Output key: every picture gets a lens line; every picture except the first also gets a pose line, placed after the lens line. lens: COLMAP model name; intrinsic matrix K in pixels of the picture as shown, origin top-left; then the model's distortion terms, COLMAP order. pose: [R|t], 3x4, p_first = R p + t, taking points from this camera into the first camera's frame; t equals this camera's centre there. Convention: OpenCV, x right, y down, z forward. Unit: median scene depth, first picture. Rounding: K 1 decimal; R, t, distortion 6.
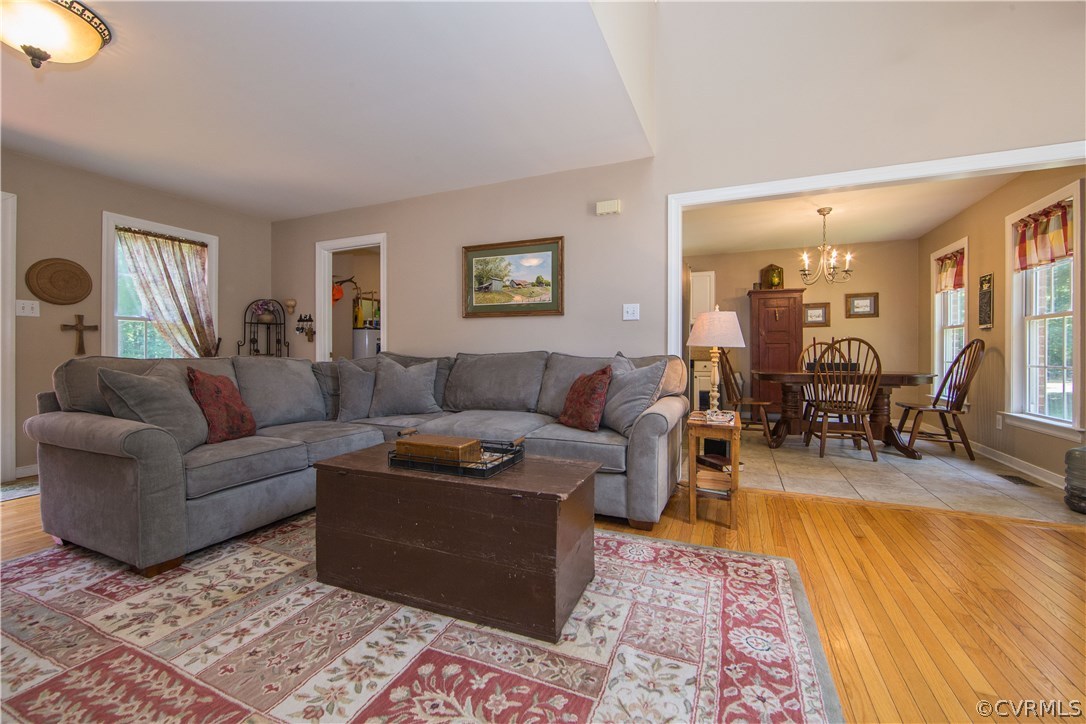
lens RADIAL K [[434.7, 0, 550.3], [0, 434.7, 351.9], [0, 0, 1]] dist [-0.015111, 0.003661]
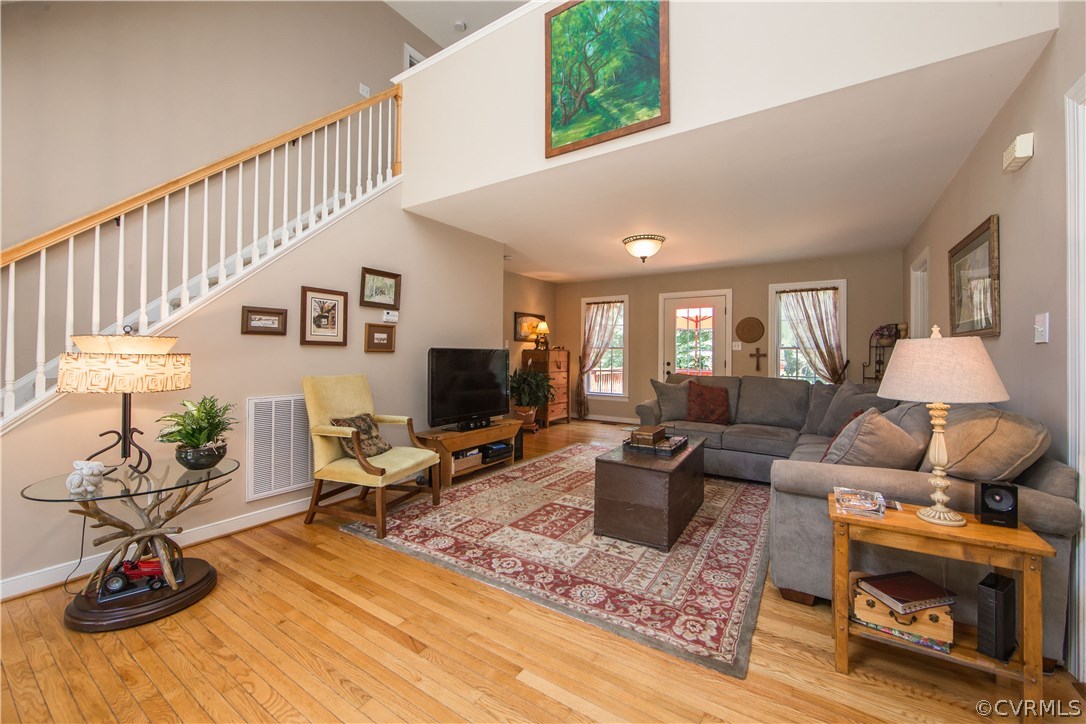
lens RADIAL K [[430.4, 0, 534.3], [0, 430.4, 351.0], [0, 0, 1]] dist [-0.010781, 0.000065]
pose [[-0.190331, -0.010645, -0.981662, 1.169173], [-0.009923, 0.999911, -0.008919, -0.072695], [0.981670, 0.008043, -0.190420, 0.659180]]
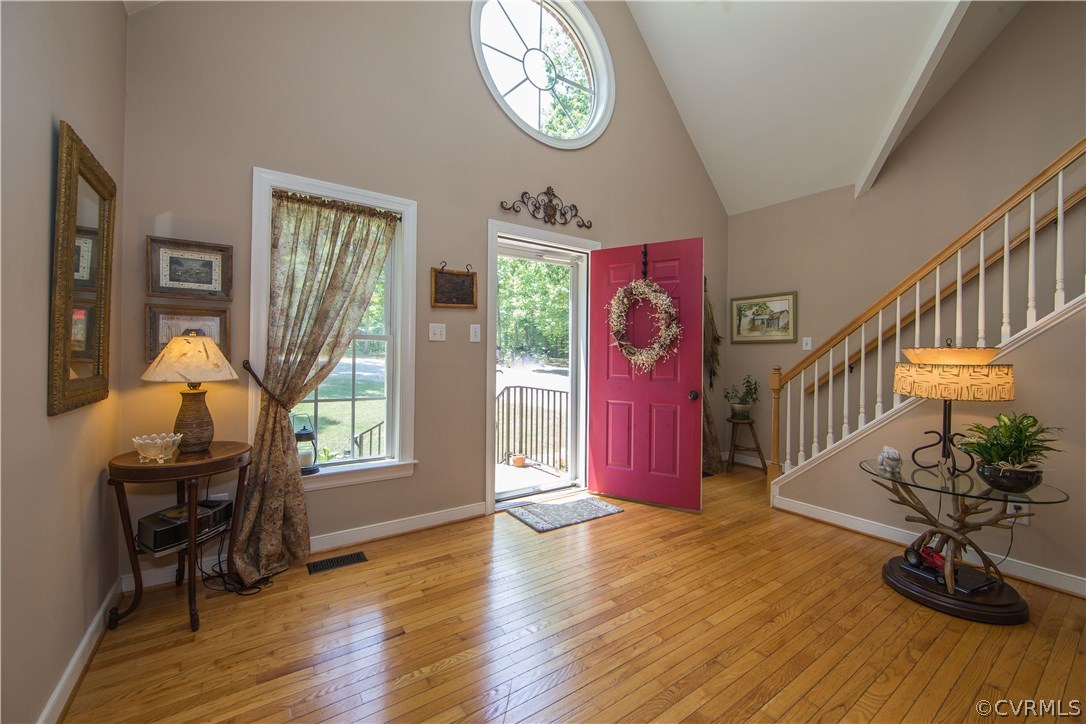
lens RADIAL K [[430.4, 0, 534.3], [0, 430.4, 351.0], [0, 0, 1]] dist [-0.010781, 0.000065]
pose [[-0.840157, -0.012243, 0.542205, 0.736686], [-0.015244, 0.999883, -0.001043, -0.080513], [-0.542129, -0.009142, -0.840245, 0.984082]]
